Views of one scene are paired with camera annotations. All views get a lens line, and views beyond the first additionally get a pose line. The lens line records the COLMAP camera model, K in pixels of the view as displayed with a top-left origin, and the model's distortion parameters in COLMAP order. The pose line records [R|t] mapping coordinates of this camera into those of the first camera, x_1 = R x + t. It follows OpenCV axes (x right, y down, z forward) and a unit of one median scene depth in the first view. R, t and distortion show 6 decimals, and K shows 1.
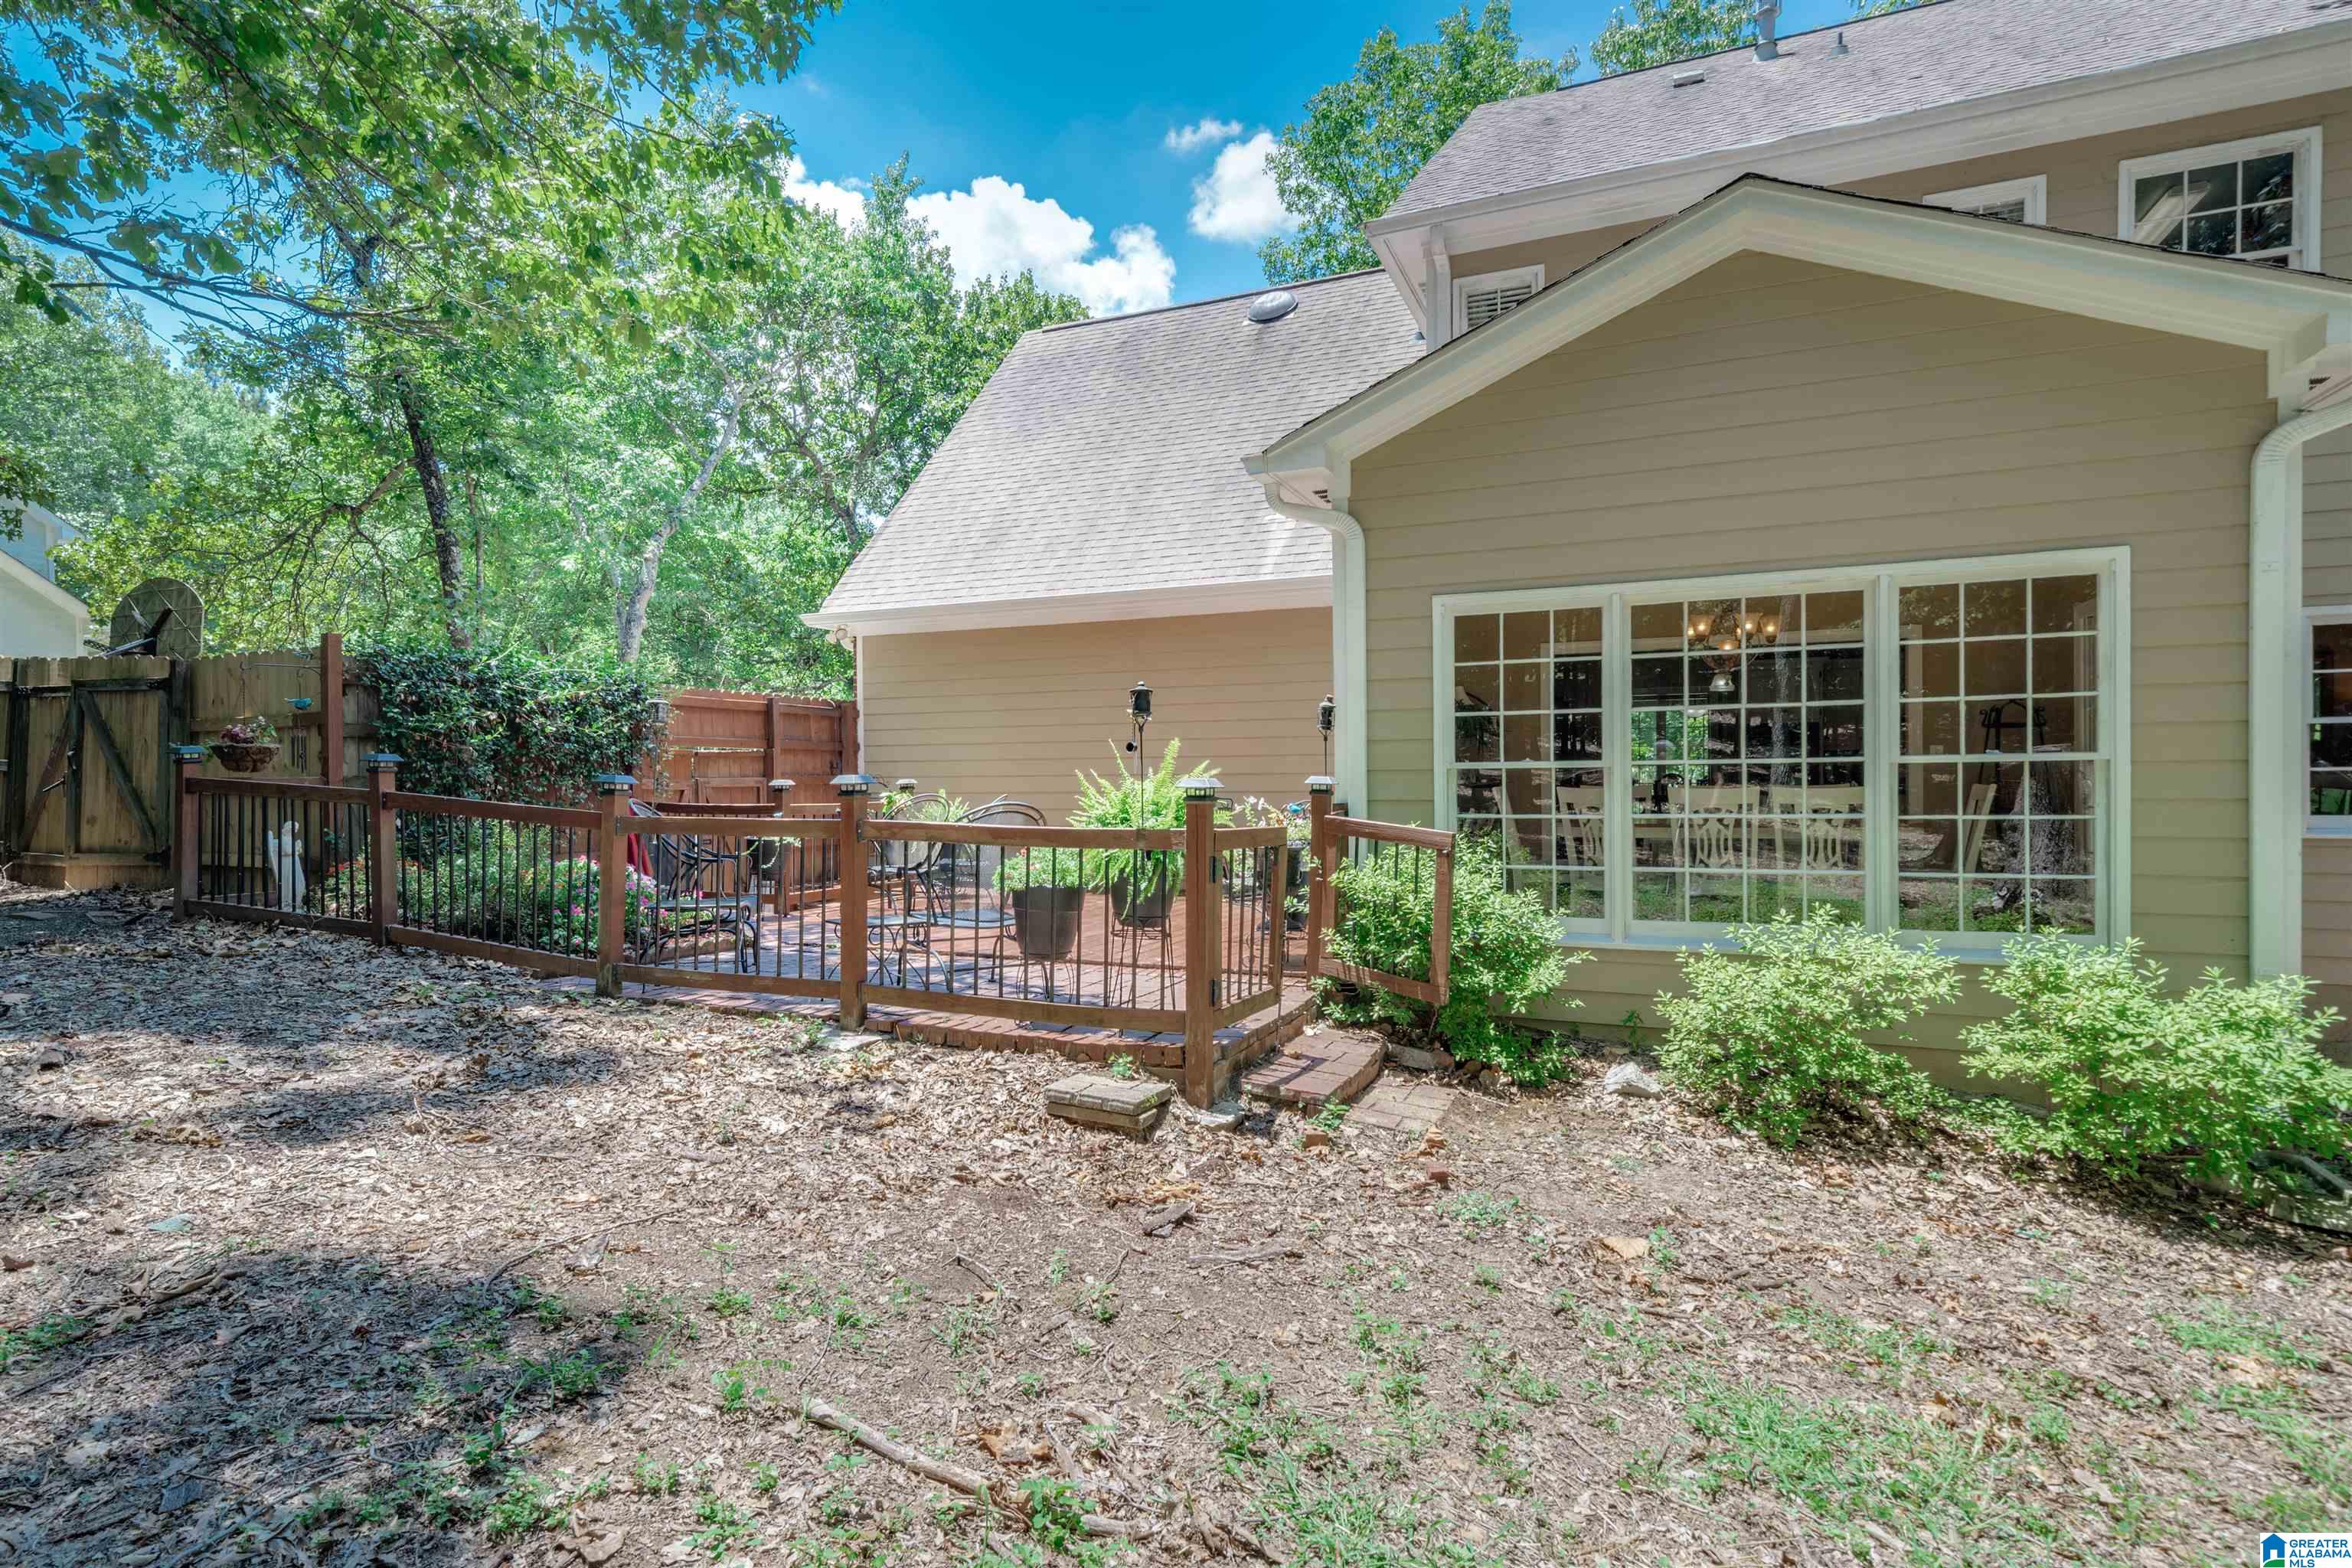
lens RADIAL K [[978.4, 0, 1180.6], [0, 978.4, 778.4], [0, 0, 1]] dist [0.004032, 0.000100]
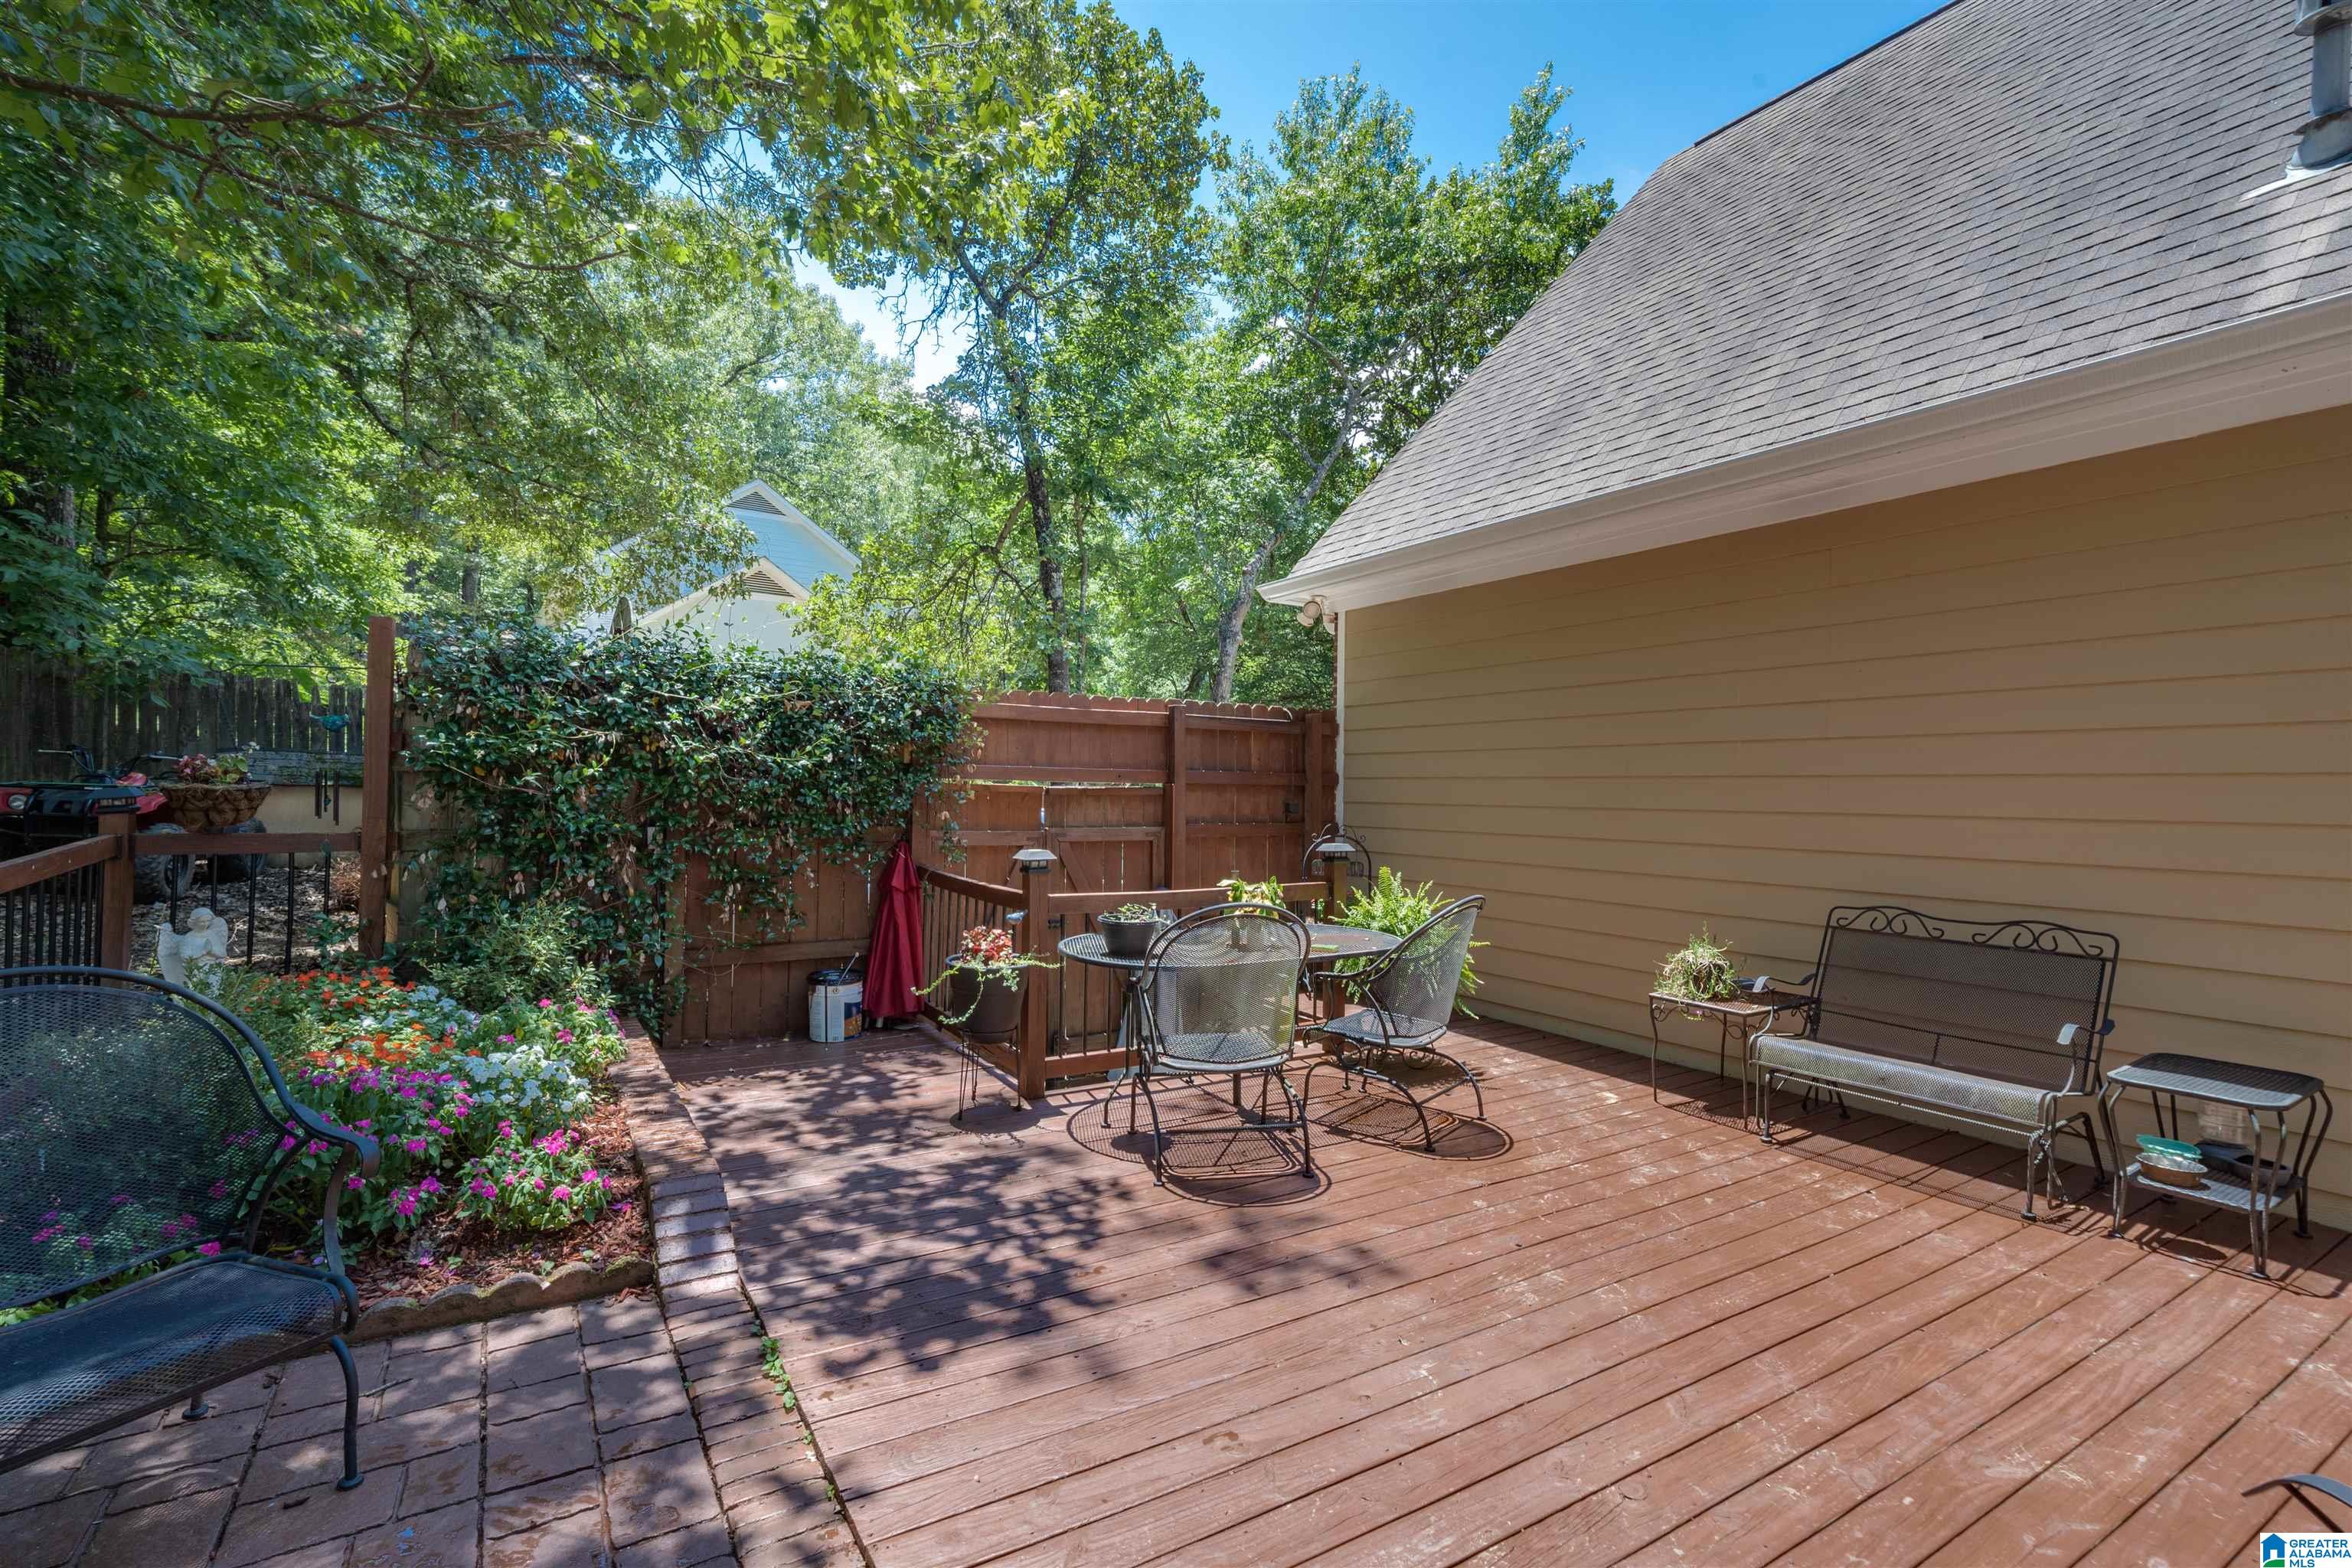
lens RADIAL K [[1056.6, 0, 1164.9], [0, 1056.6, 788.5], [0, 0, 1]] dist [0.006555, 0.001007]
pose [[0.808486, 0.016594, -0.588281, -0.003714], [-0.024105, 0.999697, -0.004928, -0.019449], [0.588021, 0.018165, 0.808641, 0.356521]]
